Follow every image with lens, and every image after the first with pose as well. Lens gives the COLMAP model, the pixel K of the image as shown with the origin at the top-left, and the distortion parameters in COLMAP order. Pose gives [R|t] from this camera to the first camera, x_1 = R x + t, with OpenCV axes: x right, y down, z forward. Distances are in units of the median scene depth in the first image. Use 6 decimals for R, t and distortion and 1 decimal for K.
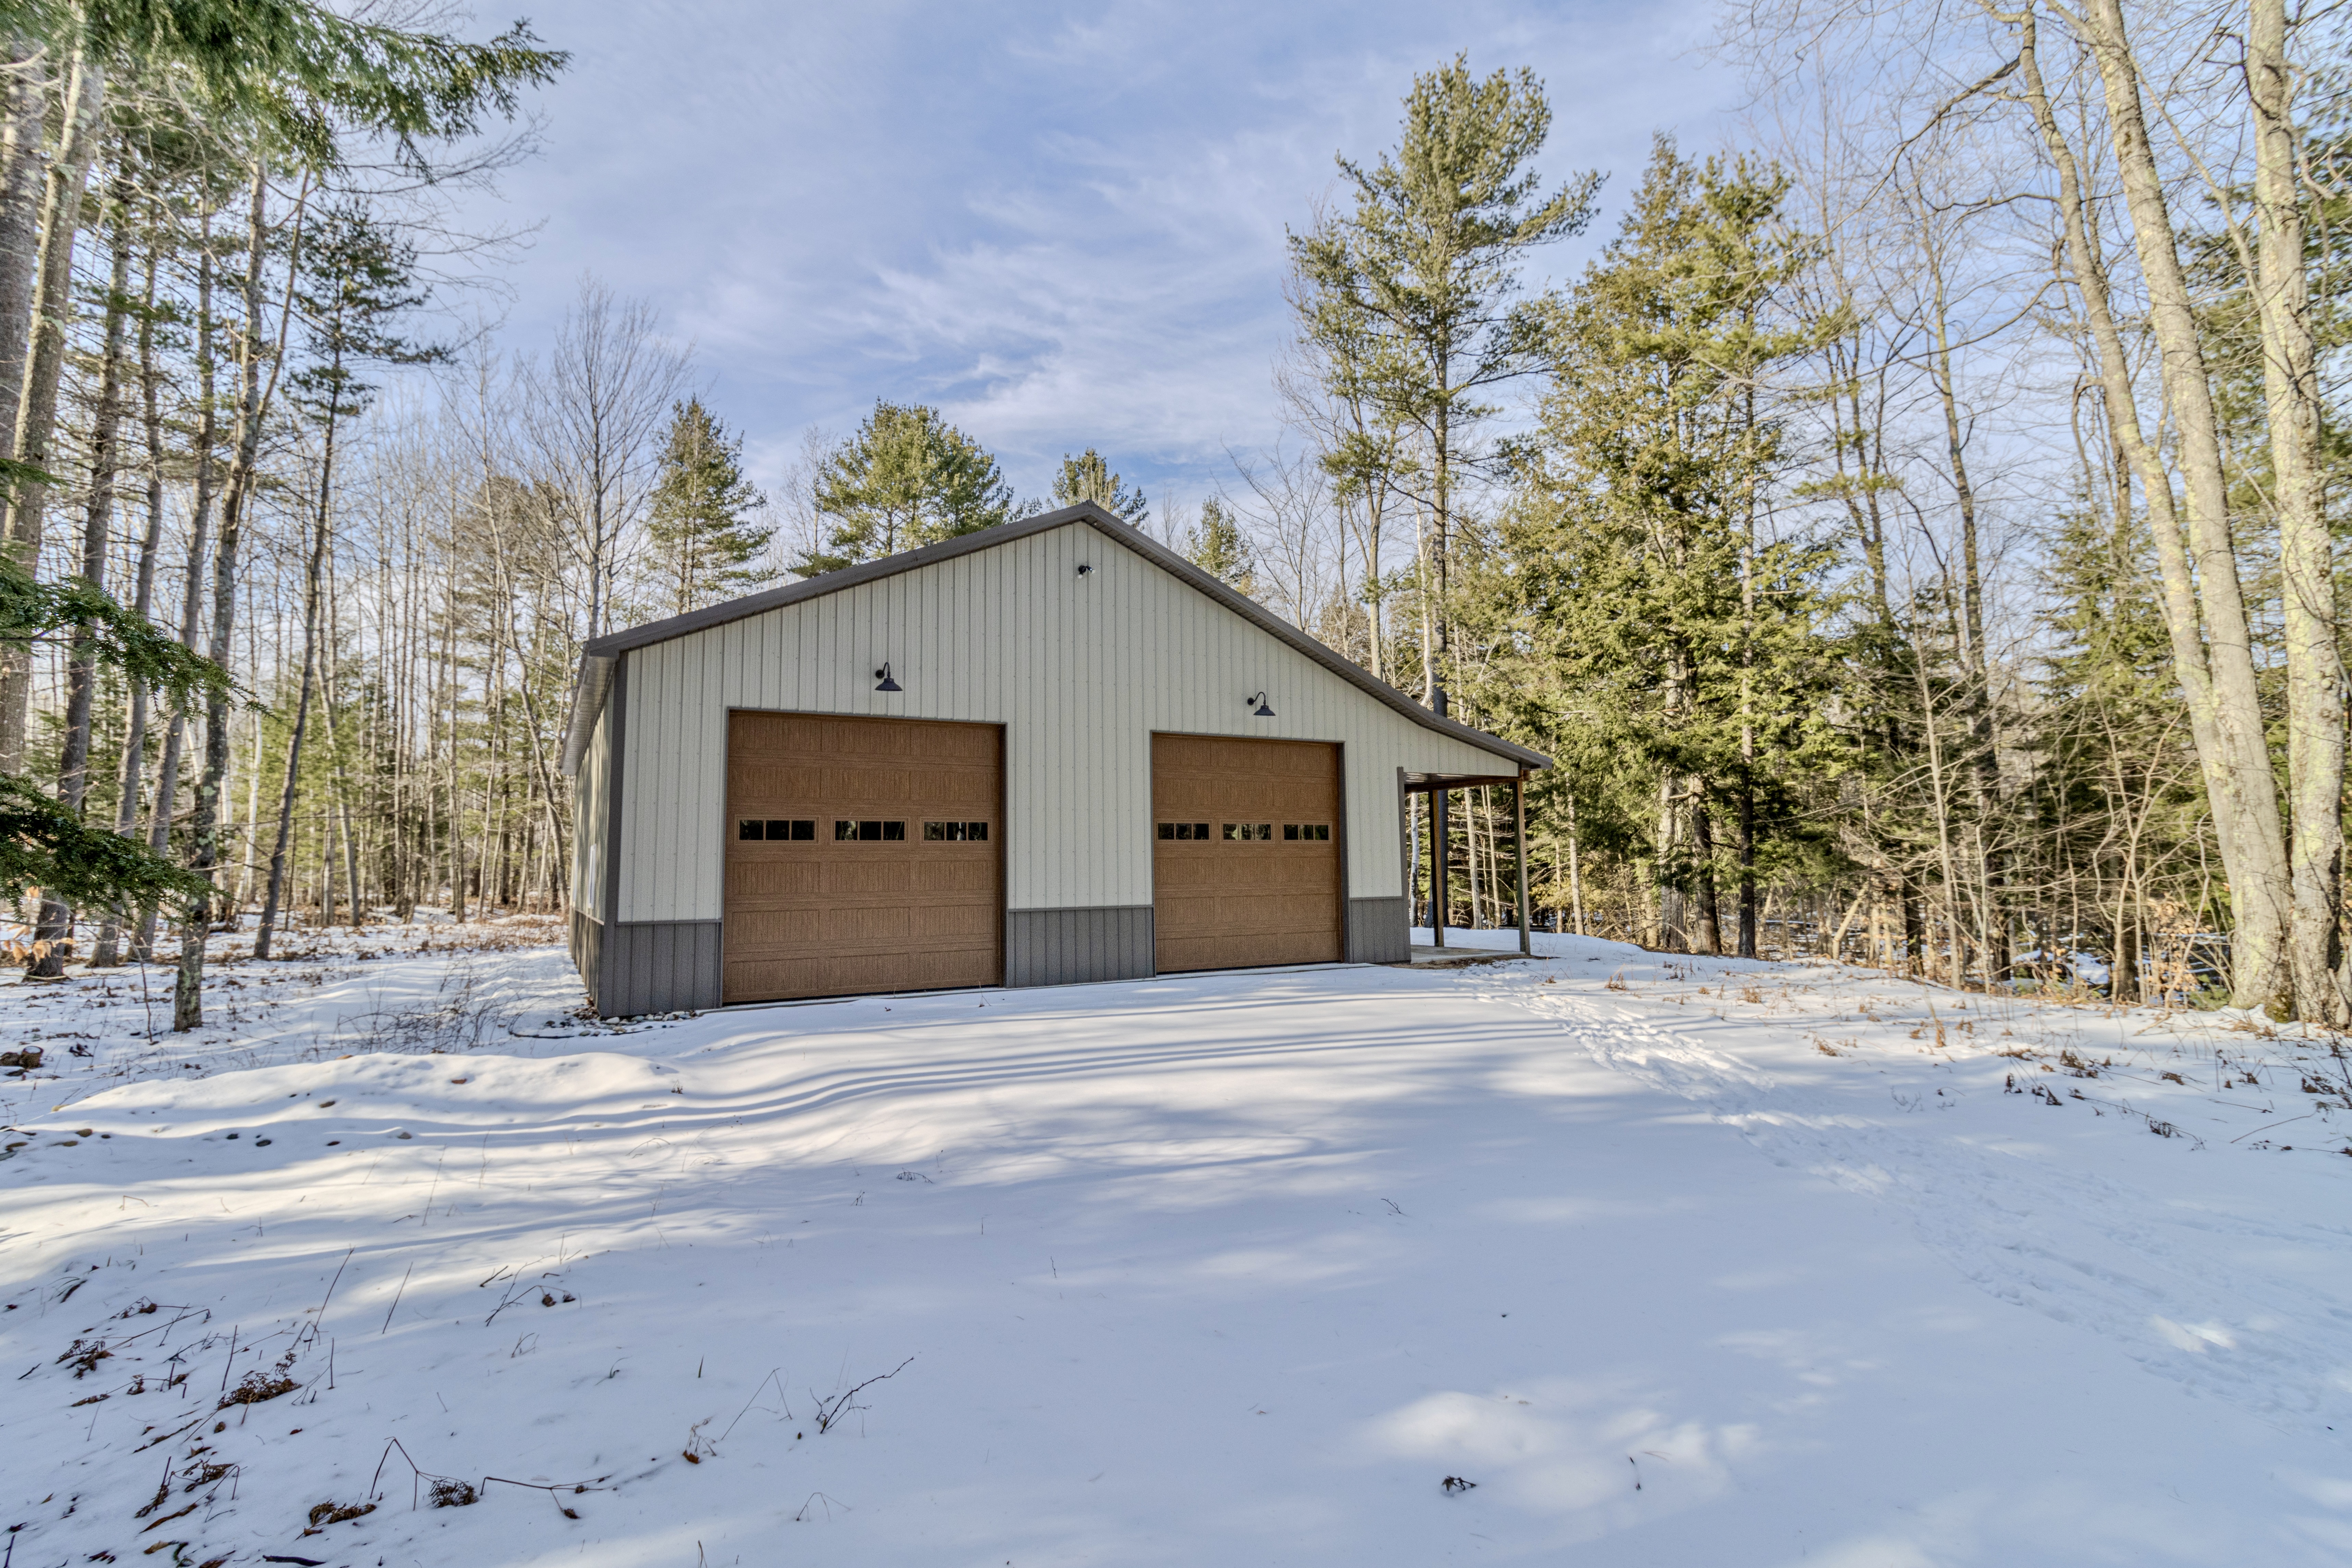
lens RADIAL K [[1110.4, 0, 1176.0], [0, 1110.4, 784.0], [0, 0, 1]] dist [-0.000283, -0.010997]
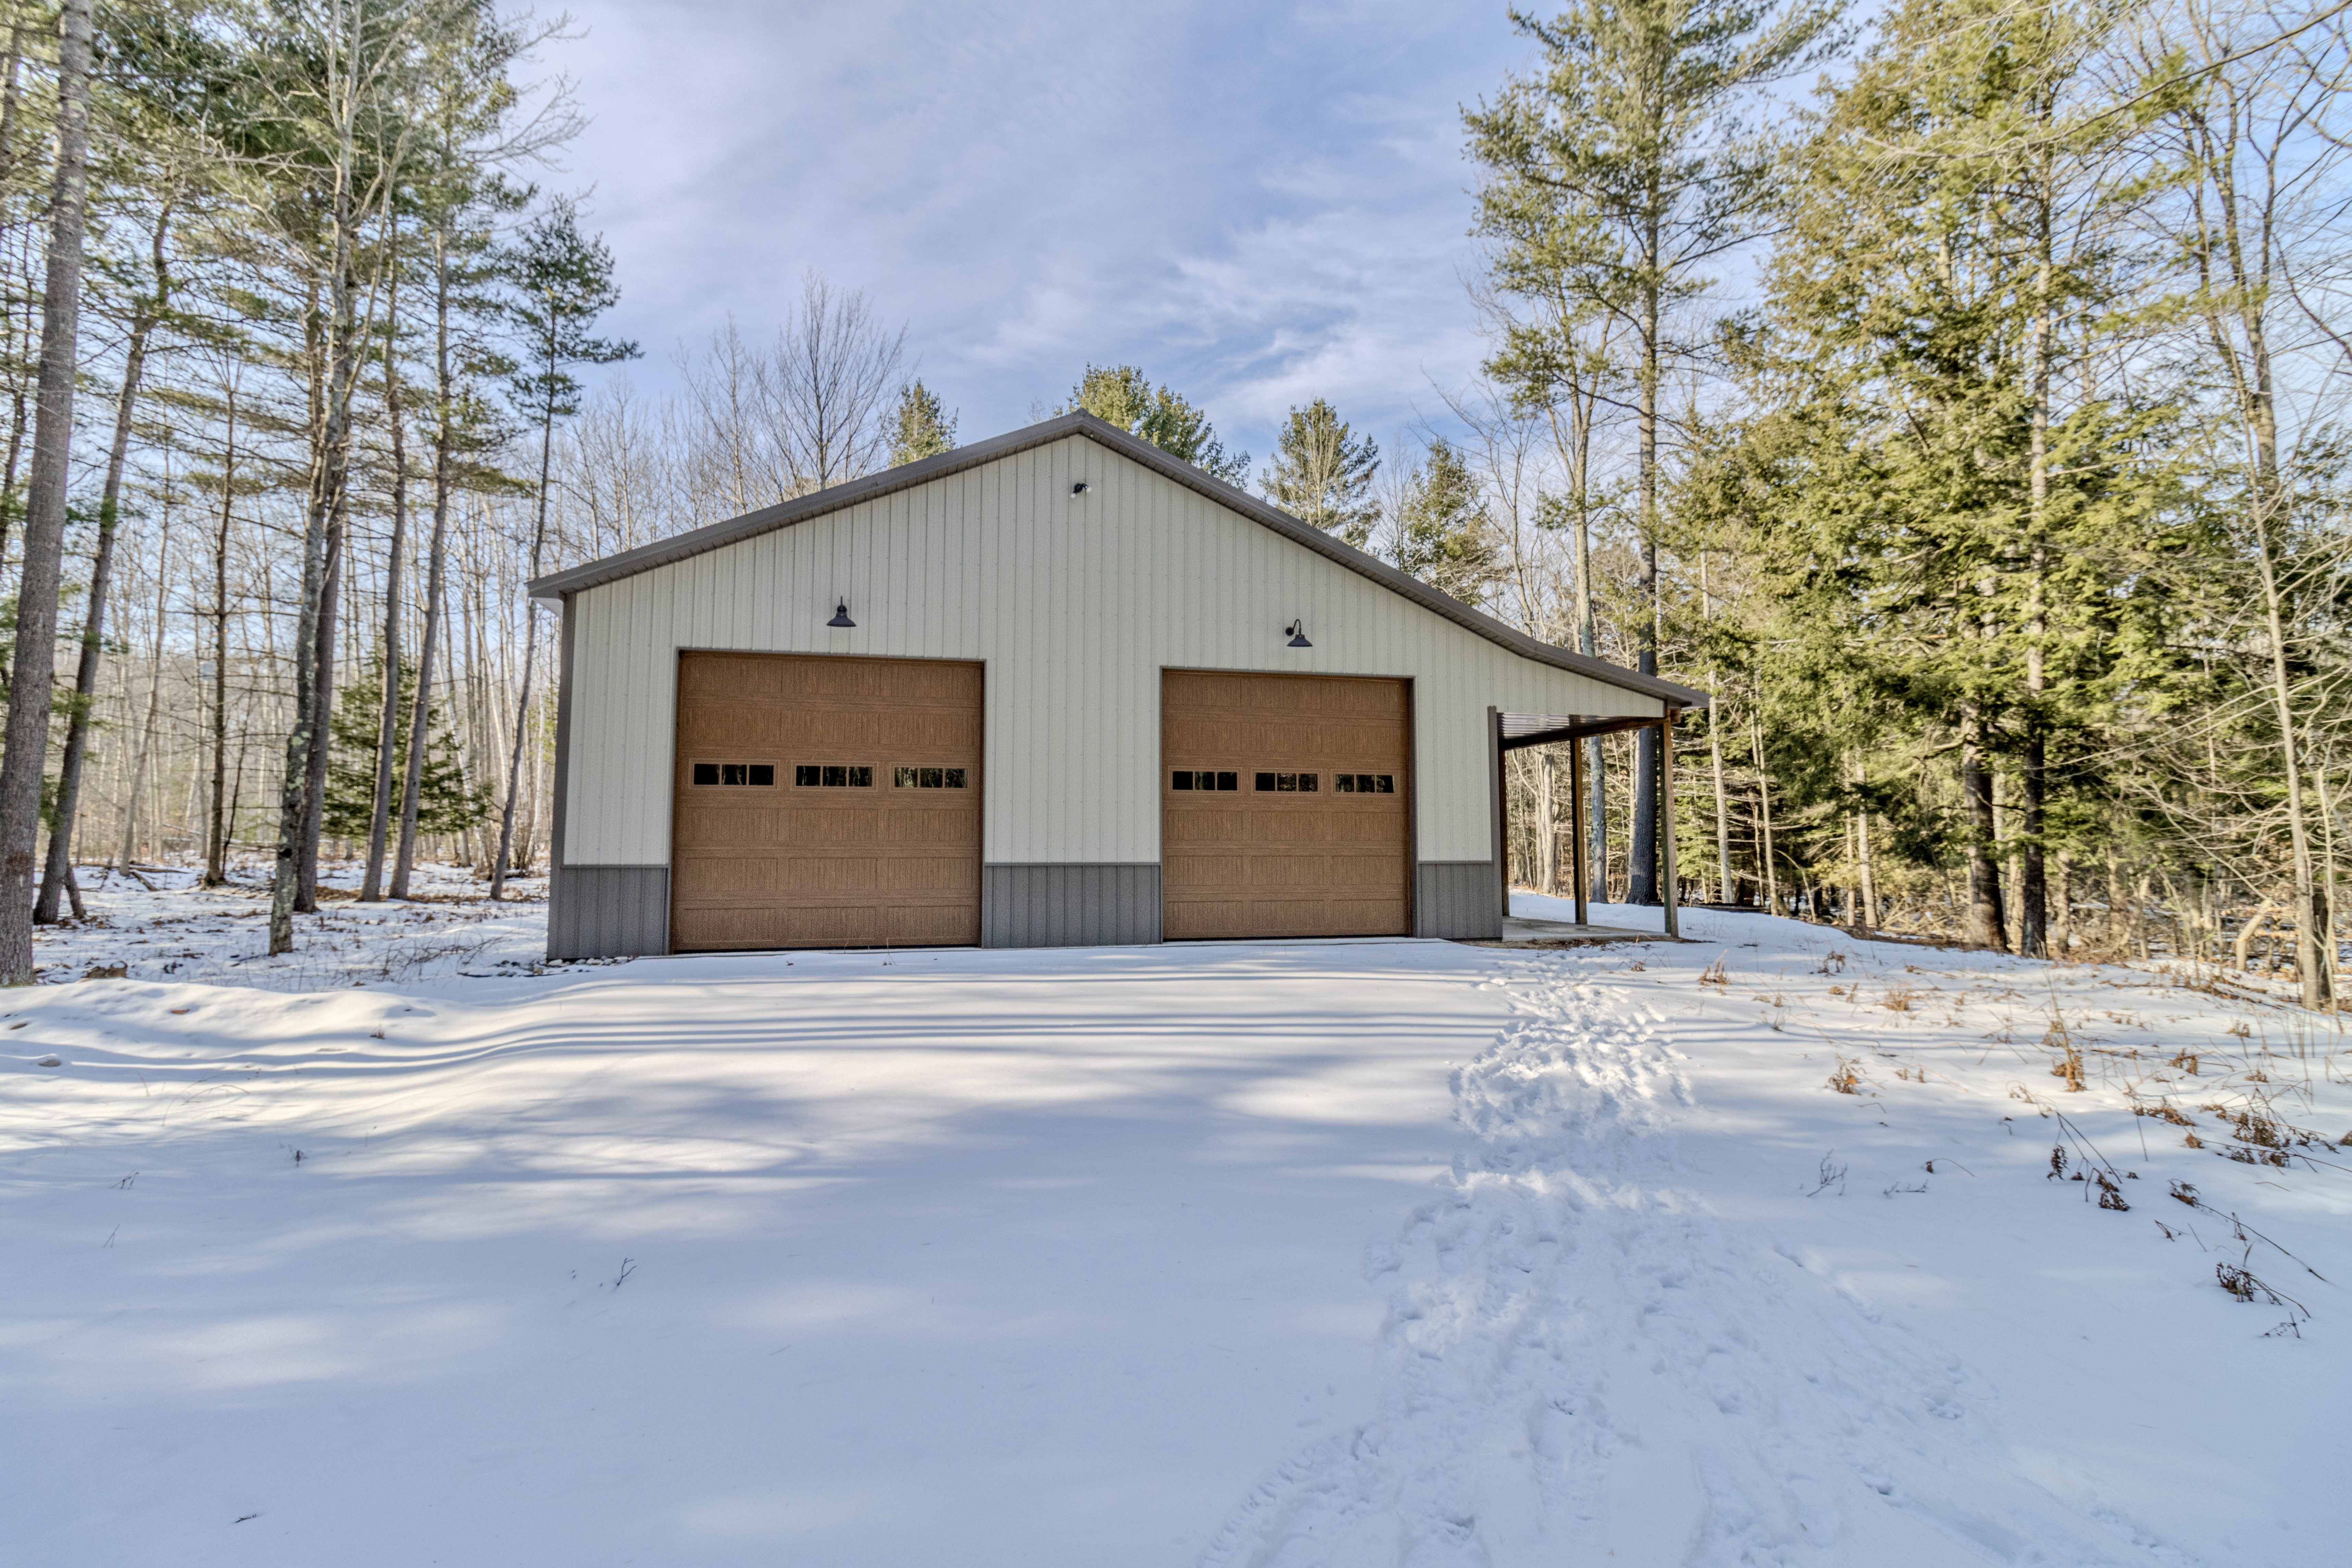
lens RADIAL K [[1082.7, 0, 1176.0], [0, 1082.7, 784.0], [0, 0, 1]] dist [-0.000013, -0.004288]
pose [[0.958560, 0.000878, -0.284890, 0.171125], [0.006709, 0.999648, 0.025656, 0.017241], [0.284812, -0.026504, 0.958217, 0.126985]]
